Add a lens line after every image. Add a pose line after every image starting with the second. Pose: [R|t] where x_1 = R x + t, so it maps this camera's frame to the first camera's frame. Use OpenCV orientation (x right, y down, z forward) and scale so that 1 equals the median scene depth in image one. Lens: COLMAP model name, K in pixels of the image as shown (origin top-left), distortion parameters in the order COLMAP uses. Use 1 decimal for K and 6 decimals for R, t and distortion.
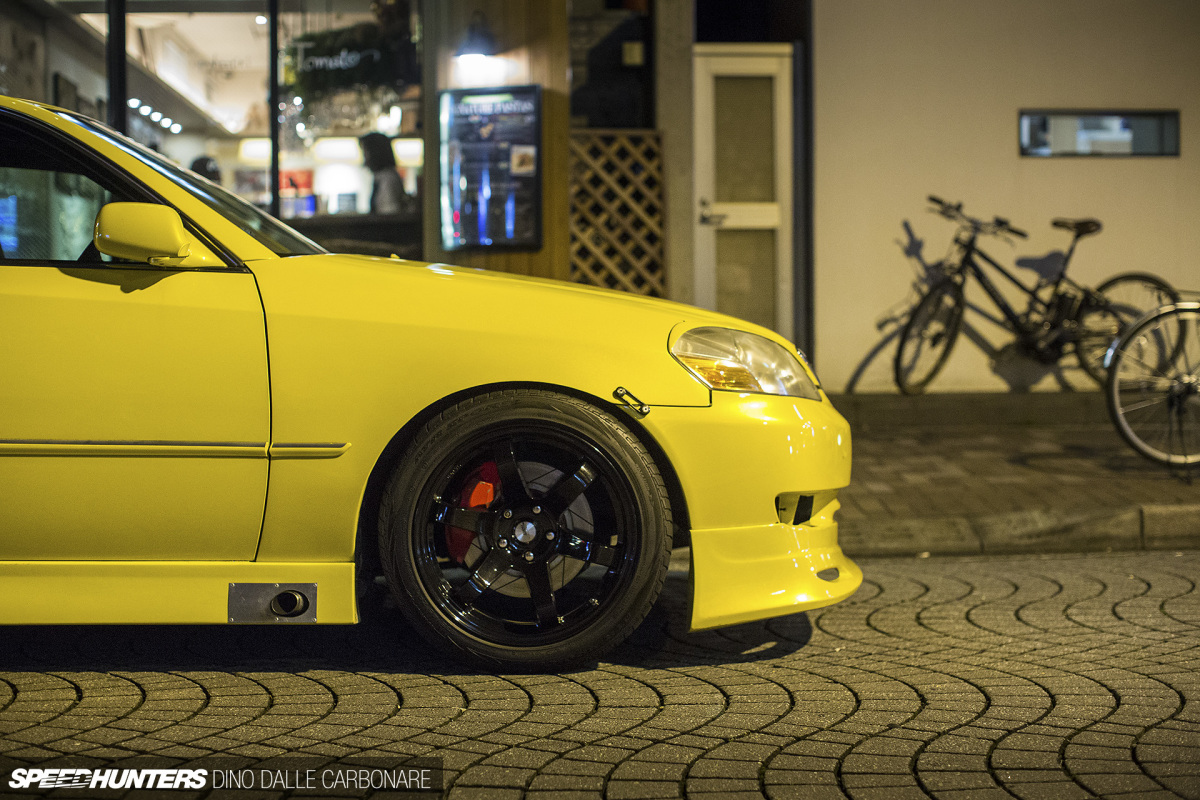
lens RADIAL K [[1979.8, 0, 668.0], [0, 1979.8, 396.2], [0, 0, 1]] dist [-0.340249, 1.183657]
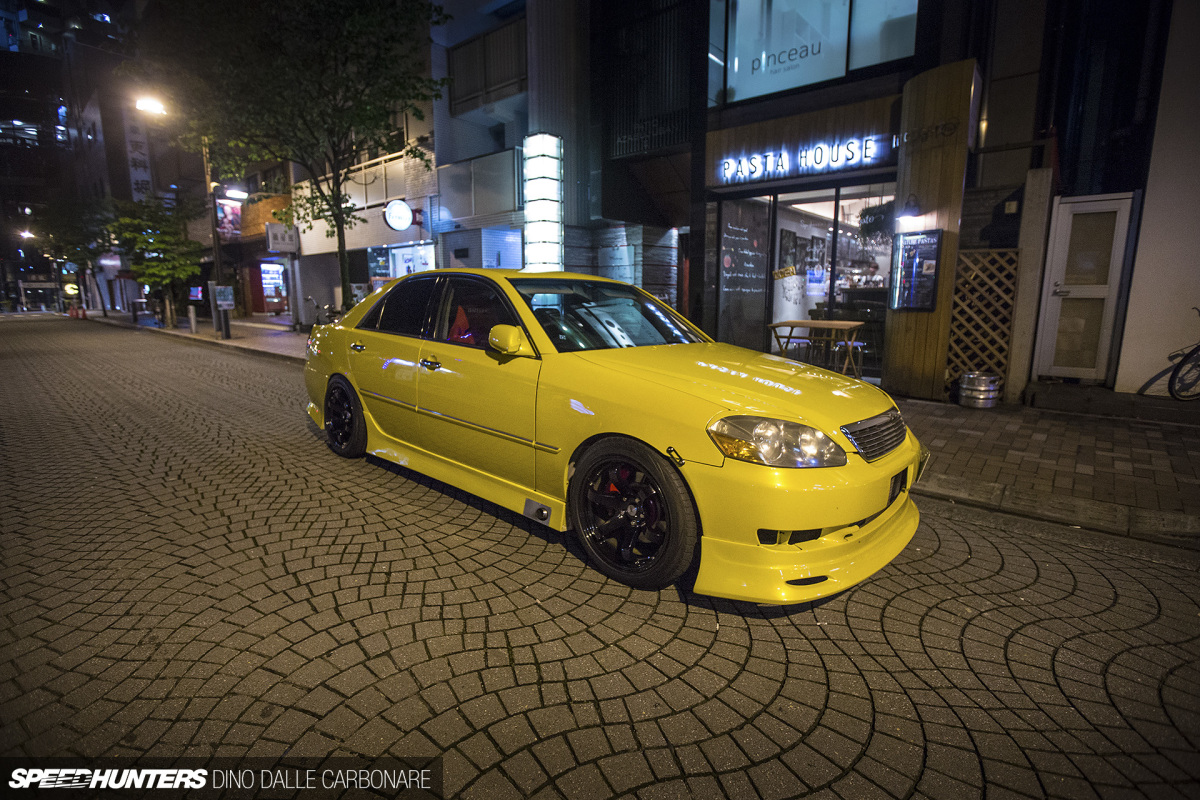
lens RADIAL K [[589.4, 0, 593.0], [0, 589.4, 398.1], [0, 0, 1]] dist [-0.000112, 0.000064]
pose [[0.678833, 0.143419, -0.720151, 0.153874], [-0.043986, 0.986921, 0.155085, -0.064410], [0.732974, -0.073600, 0.676263, 0.308130]]
